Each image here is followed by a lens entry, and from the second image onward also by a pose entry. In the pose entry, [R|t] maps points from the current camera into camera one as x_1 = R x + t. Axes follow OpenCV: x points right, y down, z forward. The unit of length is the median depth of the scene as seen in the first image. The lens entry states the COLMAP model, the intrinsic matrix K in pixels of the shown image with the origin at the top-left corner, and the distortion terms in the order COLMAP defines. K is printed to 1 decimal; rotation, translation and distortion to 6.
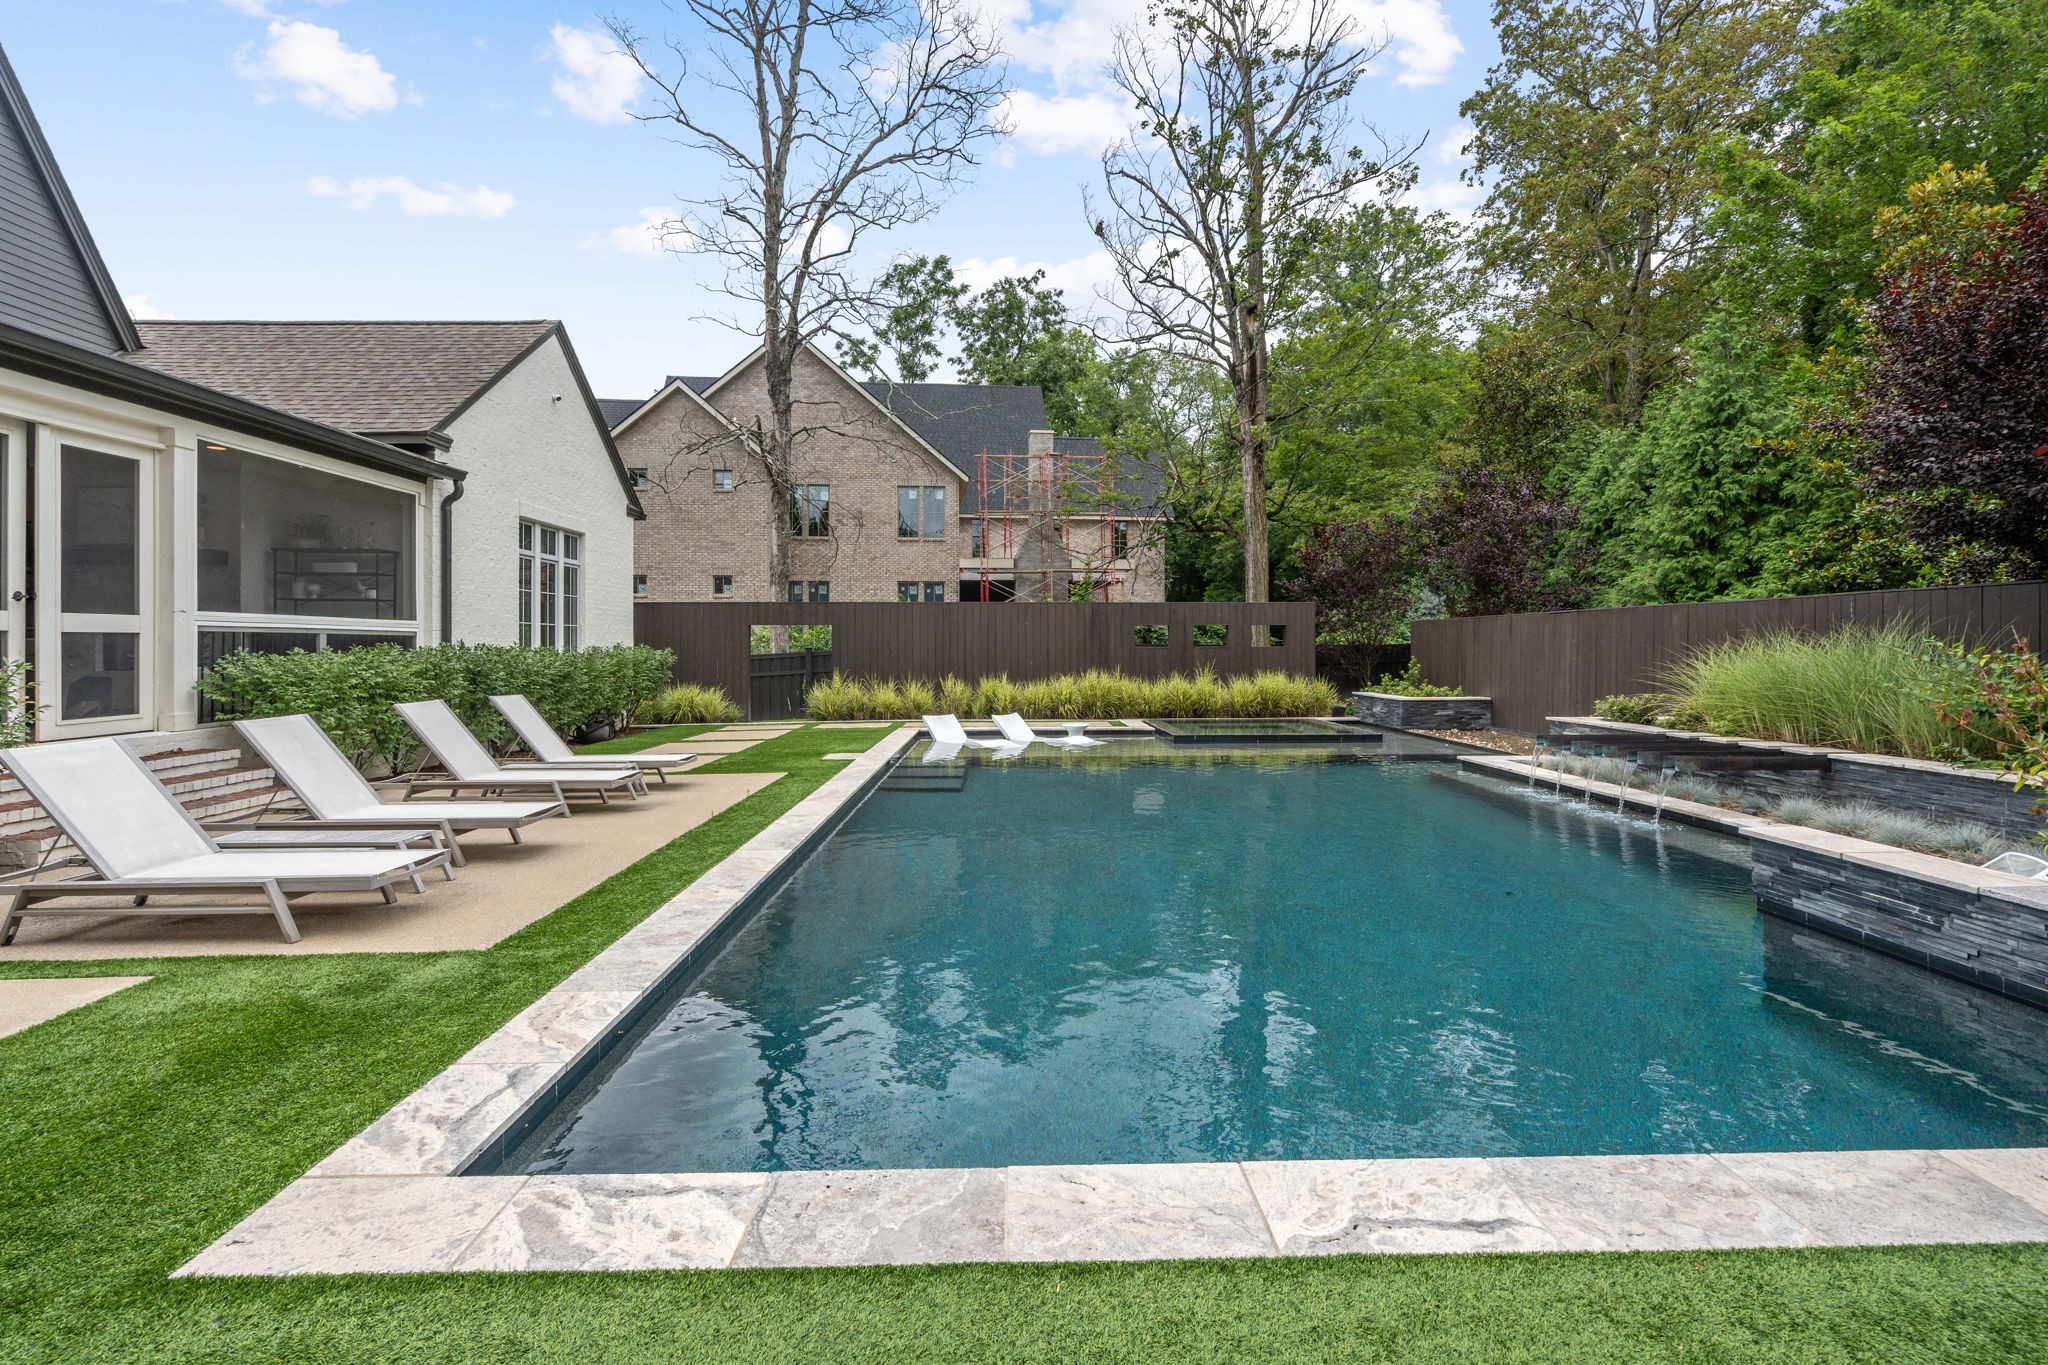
lens RADIAL K [[924.1, 0, 1017.6], [0, 924.1, 642.0], [0, 0, 1]] dist [-0.001625, -0.000235]
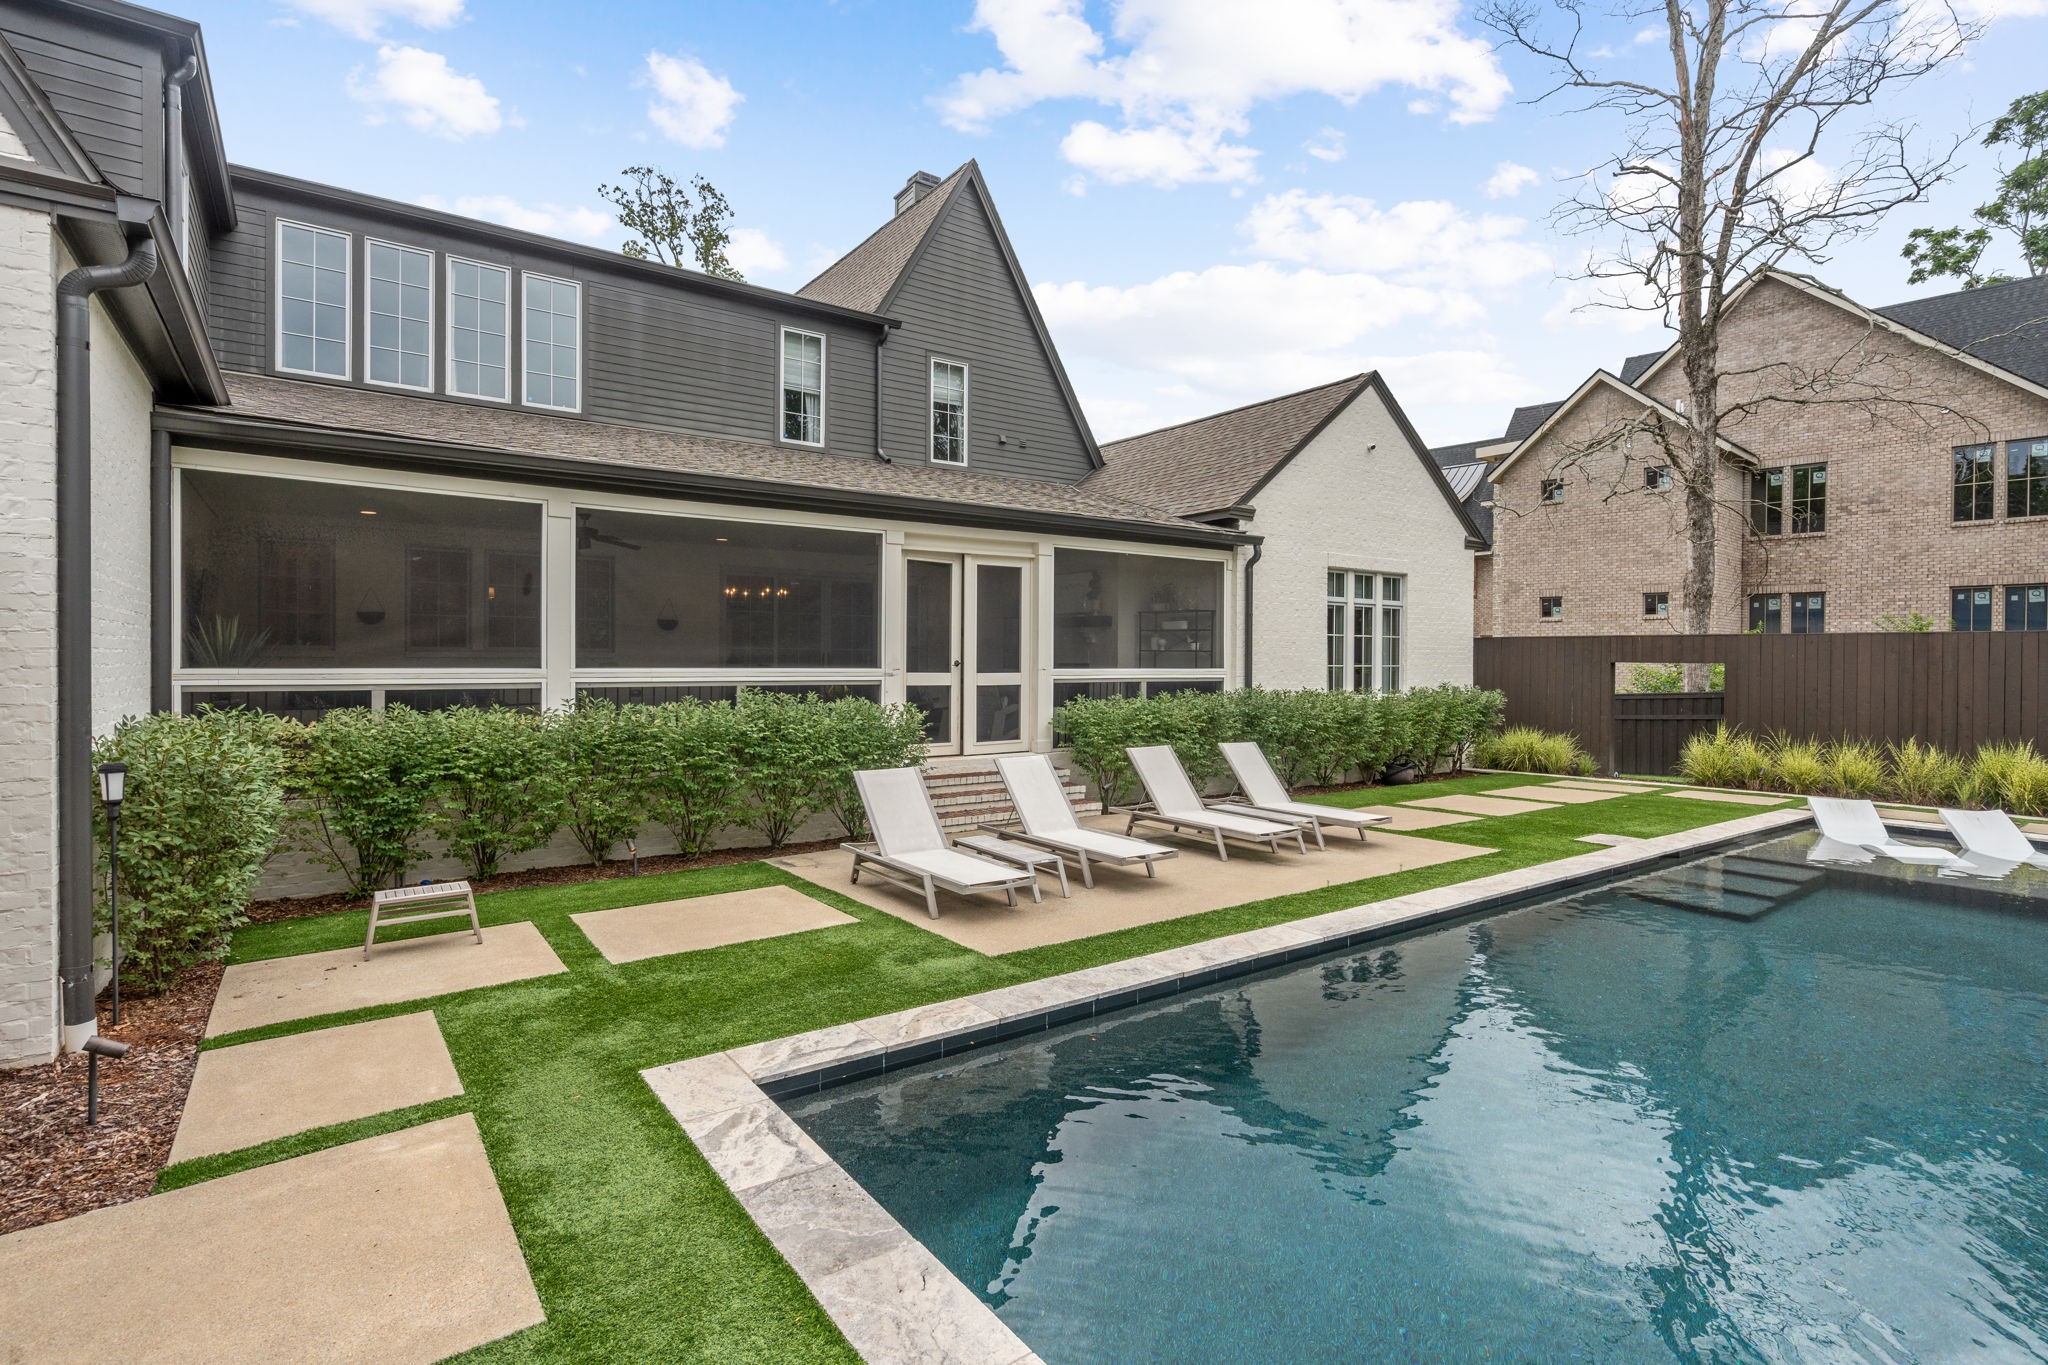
lens RADIAL K [[966.1, 0, 1025.3], [0, 966.1, 673.0], [0, 0, 1]] dist [0.000991, 0.001280]
pose [[0.577971, 0.016118, -0.815898, 0.180236], [-0.003914, 0.999848, 0.016979, -0.031697], [0.816048, -0.006620, 0.577946, 0.065857]]
